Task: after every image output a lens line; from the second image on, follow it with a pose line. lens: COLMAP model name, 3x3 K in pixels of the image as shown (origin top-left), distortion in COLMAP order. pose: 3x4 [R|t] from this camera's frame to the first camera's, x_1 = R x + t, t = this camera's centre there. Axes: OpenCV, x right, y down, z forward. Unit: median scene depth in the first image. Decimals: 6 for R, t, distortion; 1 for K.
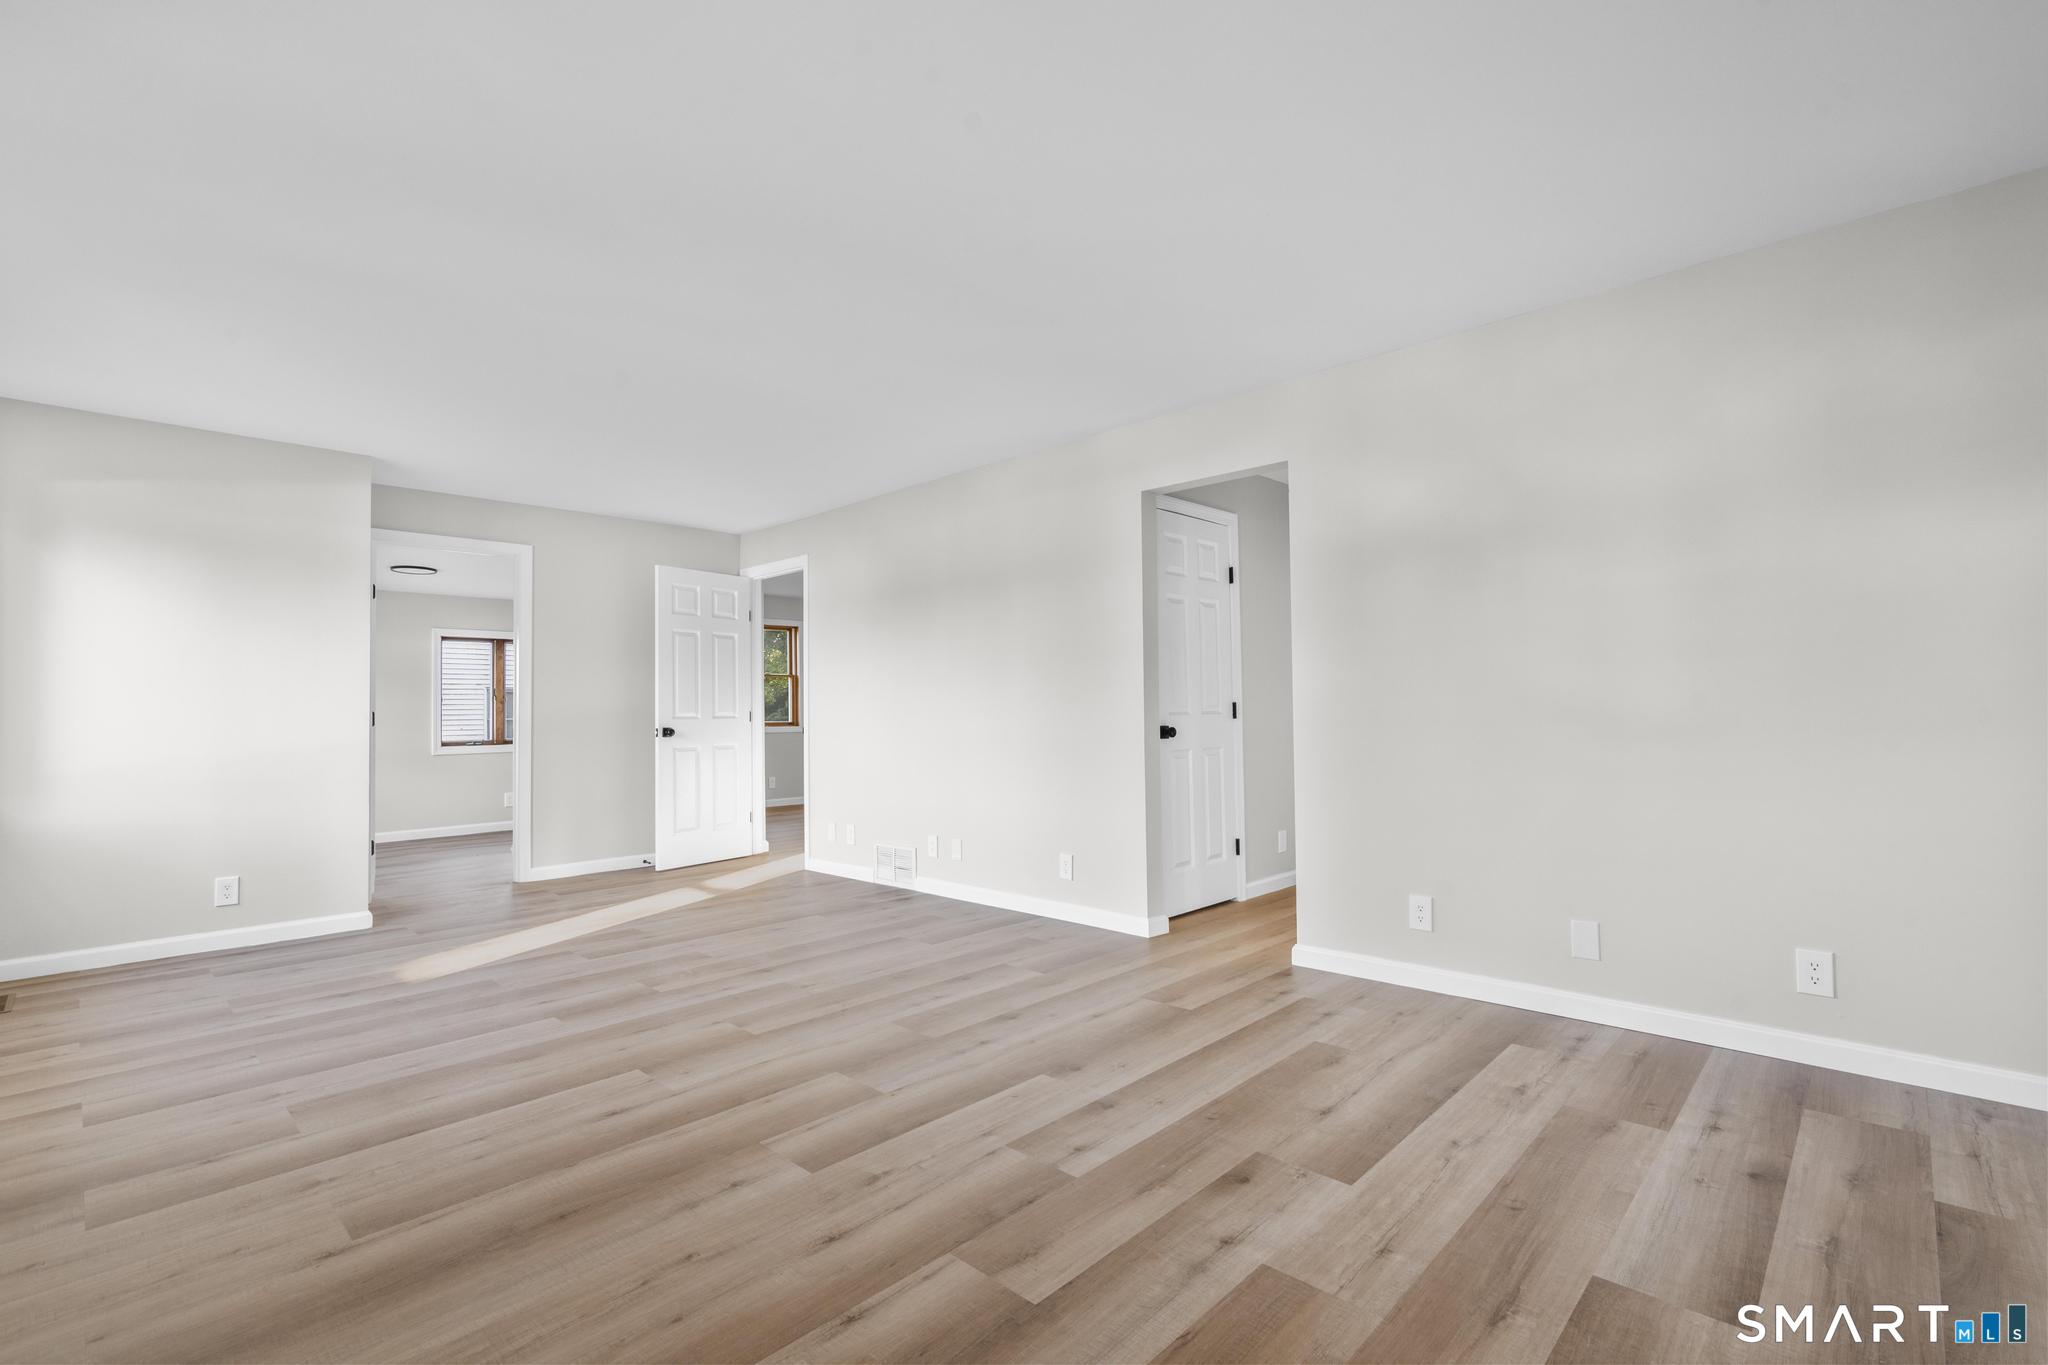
lens RADIAL K [[905.7, 0, 1024.0], [0, 905.7, 682.5], [0, 0, 1]] dist [-0.001660, -0.000247]
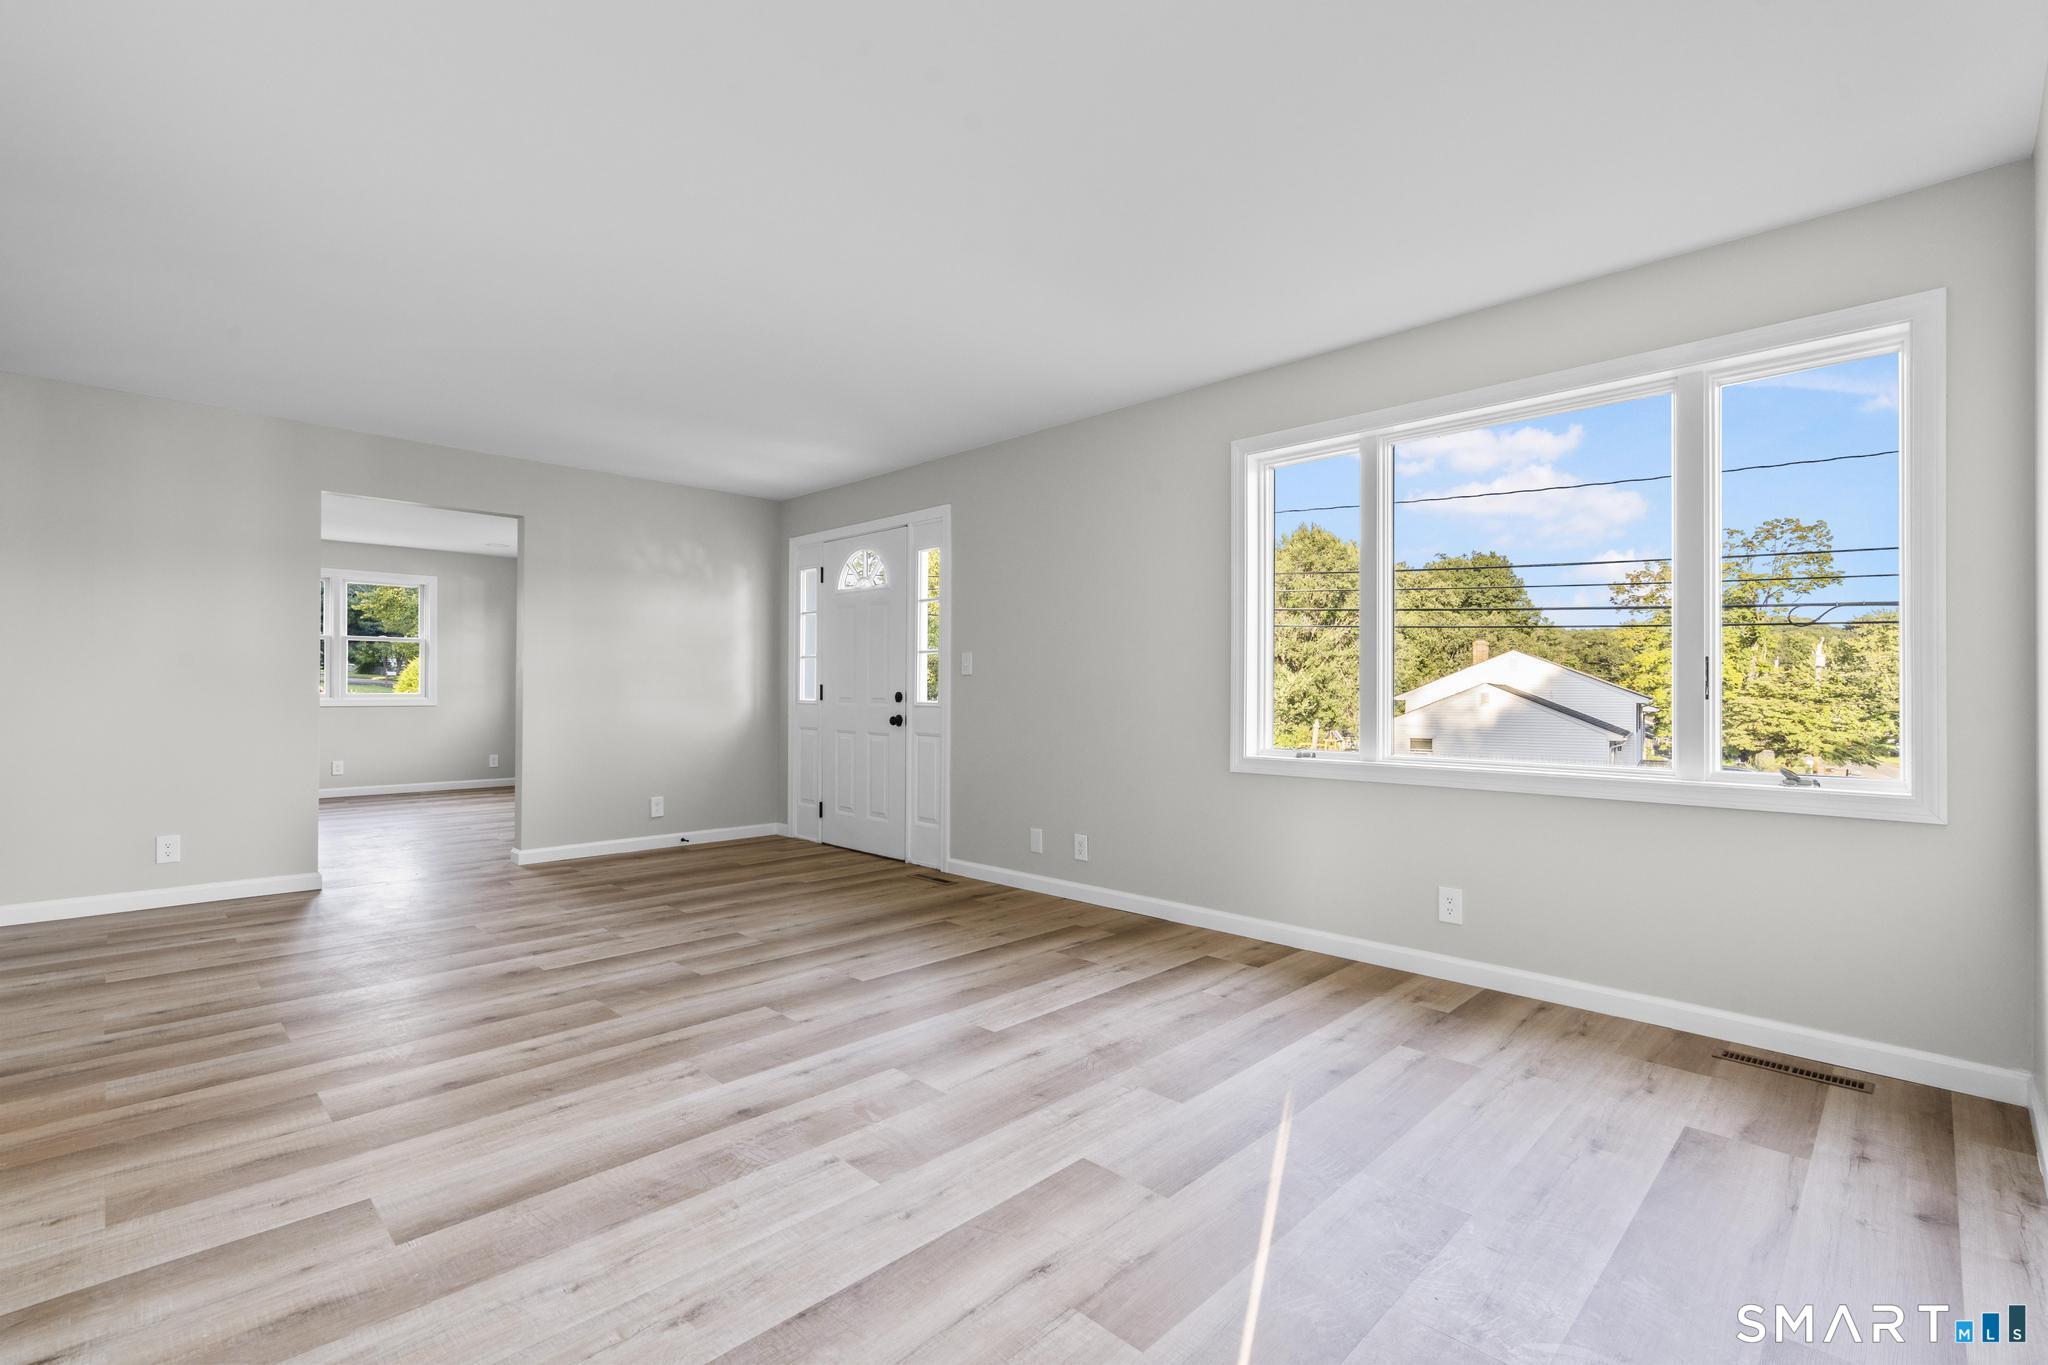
lens RADIAL K [[905.7, 0, 1024.0], [0, 905.7, 682.5], [0, 0, 1]] dist [-0.001660, -0.000247]
pose [[-0.999773, 0.011115, 0.018152, -0.564680], [0.010278, 0.998908, -0.045580, 0.073822], [-0.018638, -0.045383, -0.998796, 1.876577]]
